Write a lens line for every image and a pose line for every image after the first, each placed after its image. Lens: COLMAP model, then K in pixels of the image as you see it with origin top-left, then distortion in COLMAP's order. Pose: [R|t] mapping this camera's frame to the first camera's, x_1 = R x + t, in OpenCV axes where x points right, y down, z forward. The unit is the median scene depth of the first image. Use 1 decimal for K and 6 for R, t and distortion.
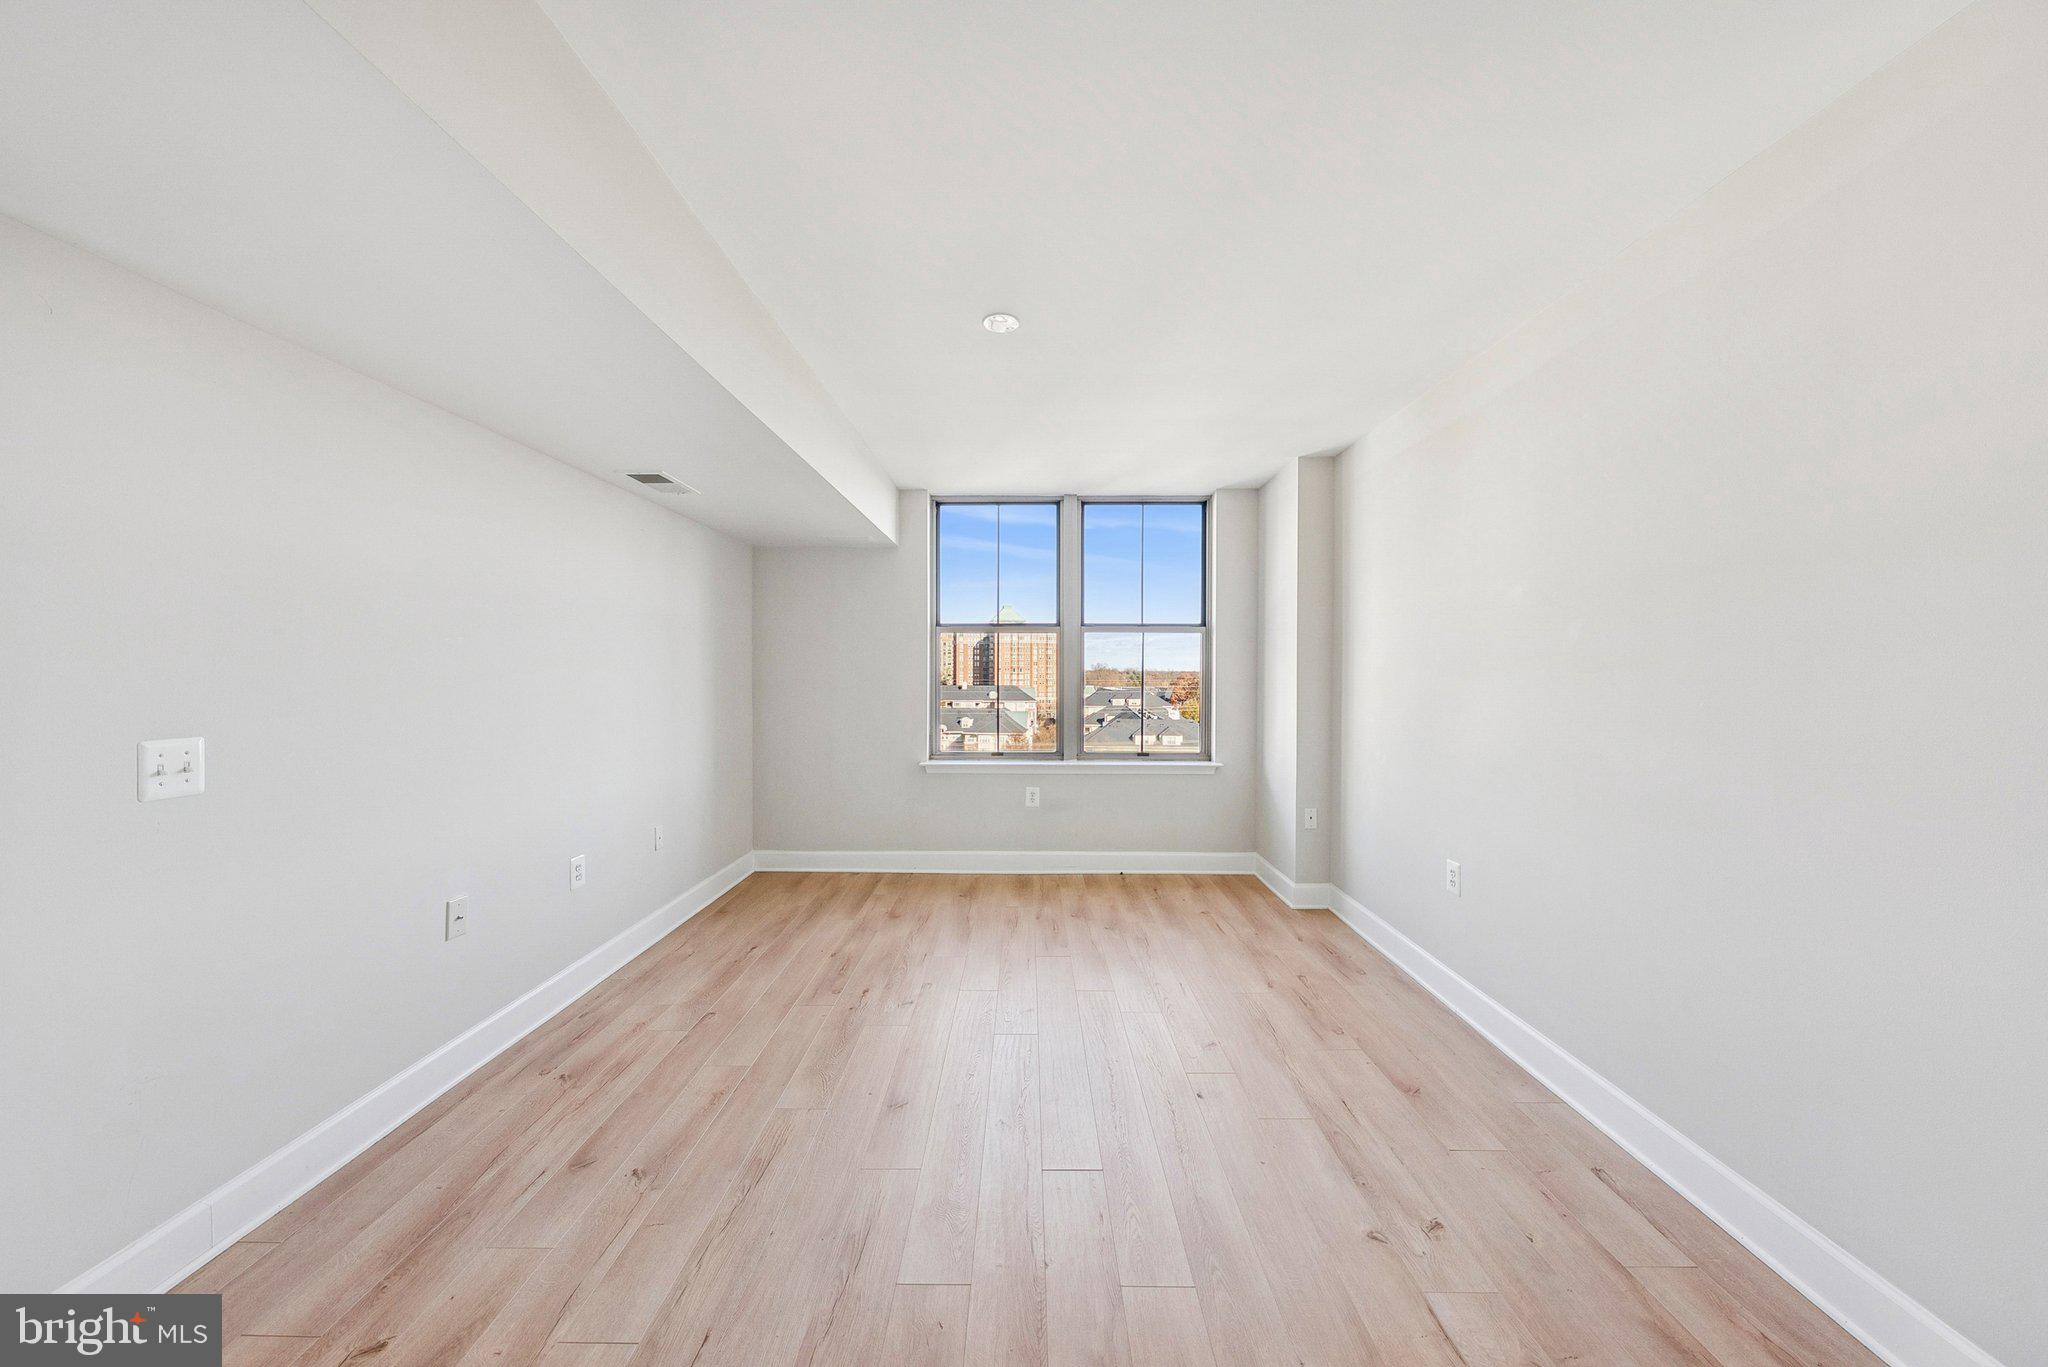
lens RADIAL K [[695.7, 0, 1038.4], [0, 695.7, 671.7], [0, 0, 1]] dist [-0.005491, -0.000155]
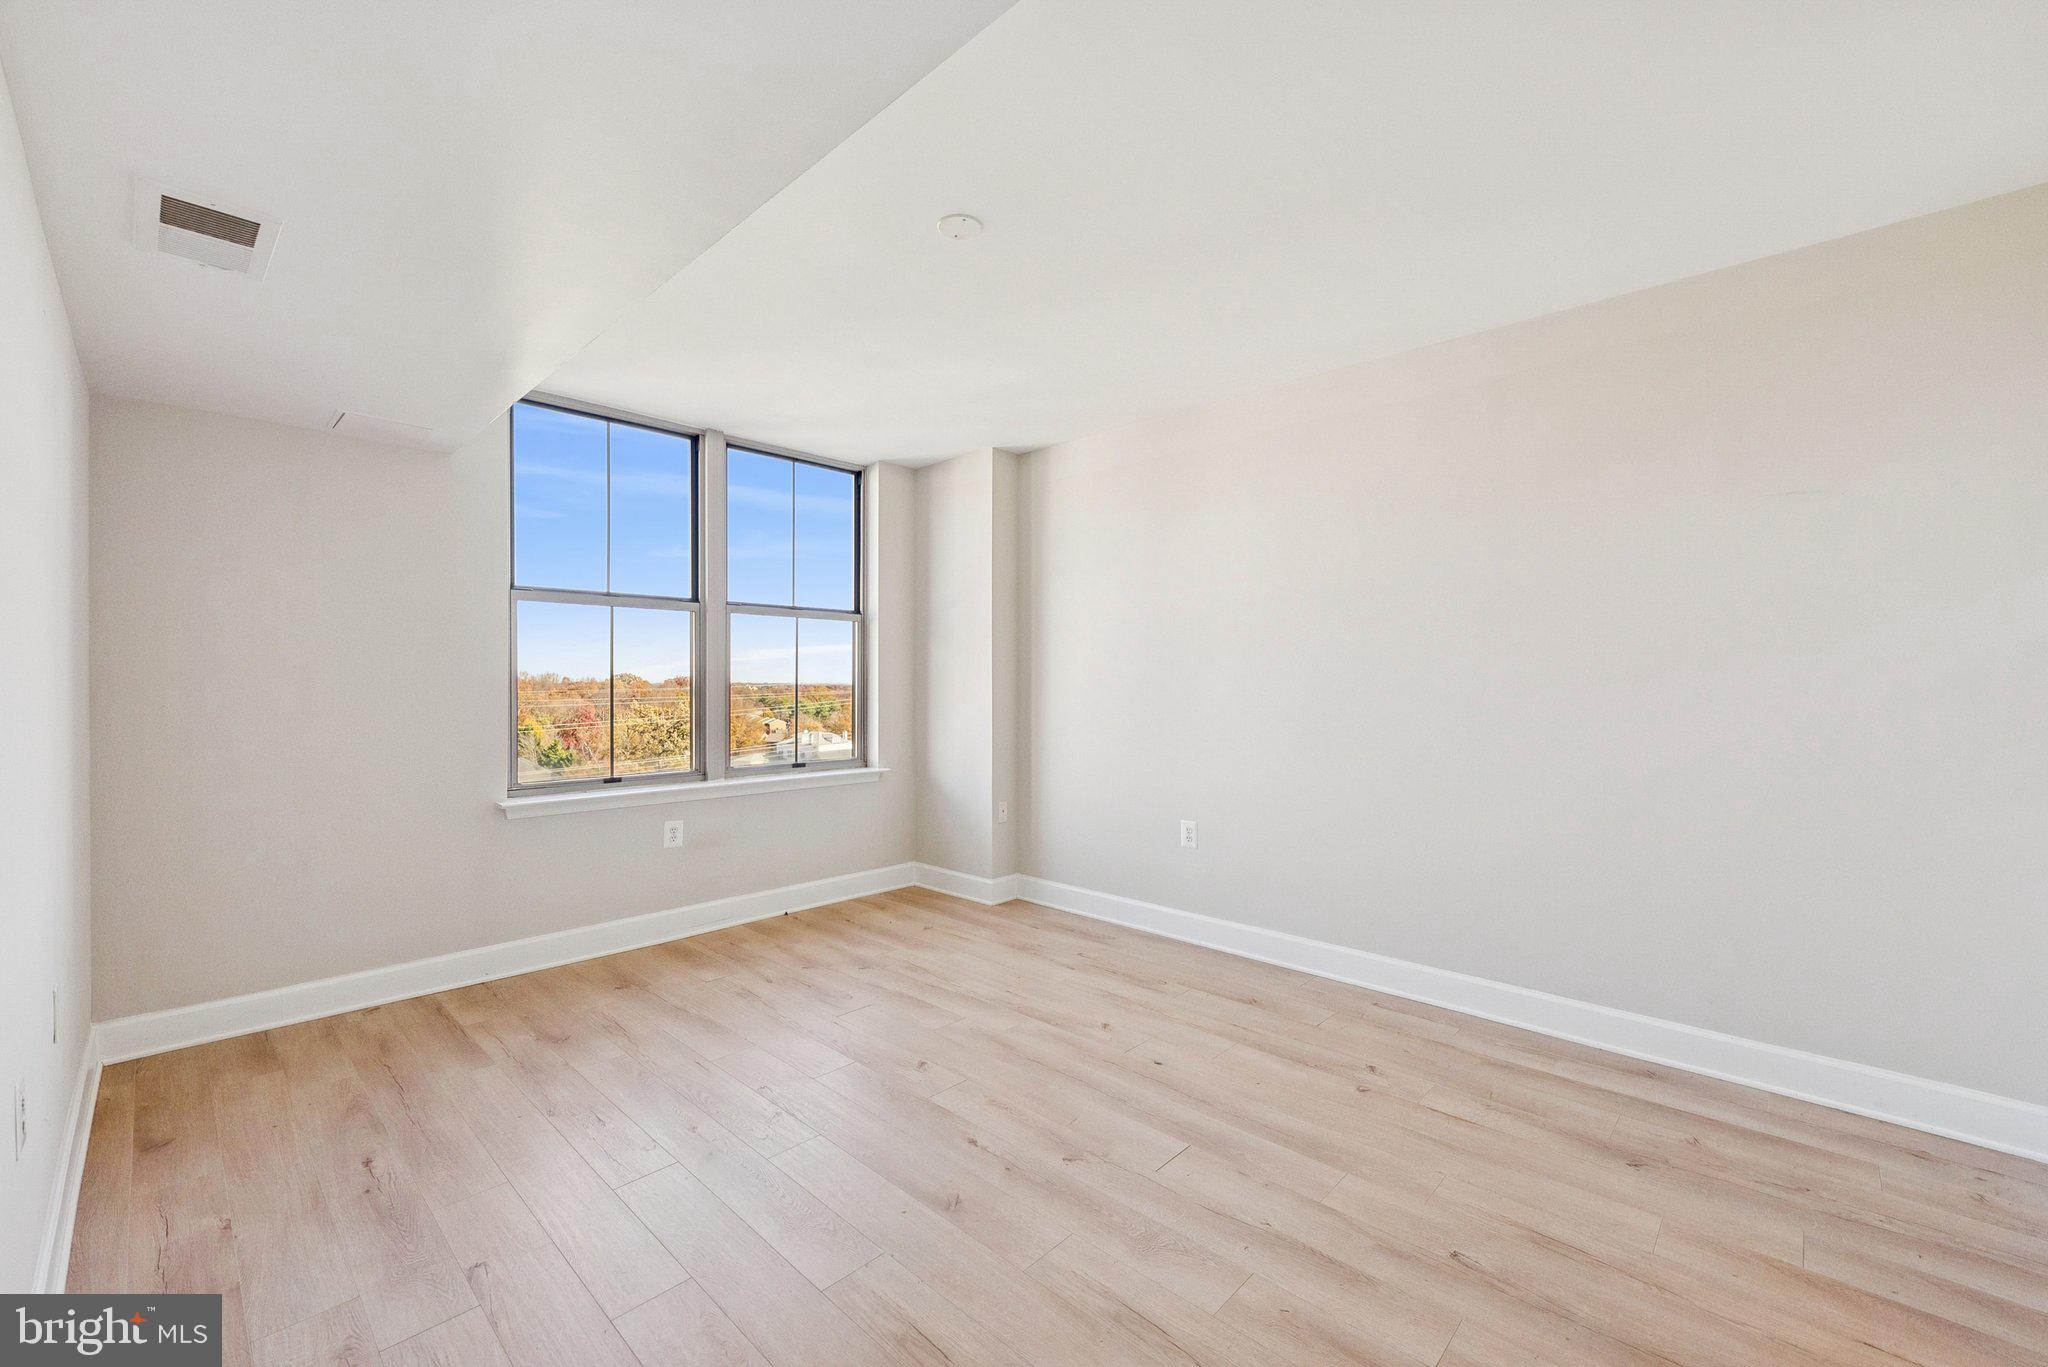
lens RADIAL K [[804.9, 0, 1035.0], [0, 804.9, 679.5], [0, 0, 1]] dist [-0.003012, -0.000504]
pose [[0.686651, 0.002677, 0.726983, -0.362617], [-0.000497, 0.999995, -0.003212, 0.021029], [-0.726987, 0.001844, 0.686648, 0.147596]]
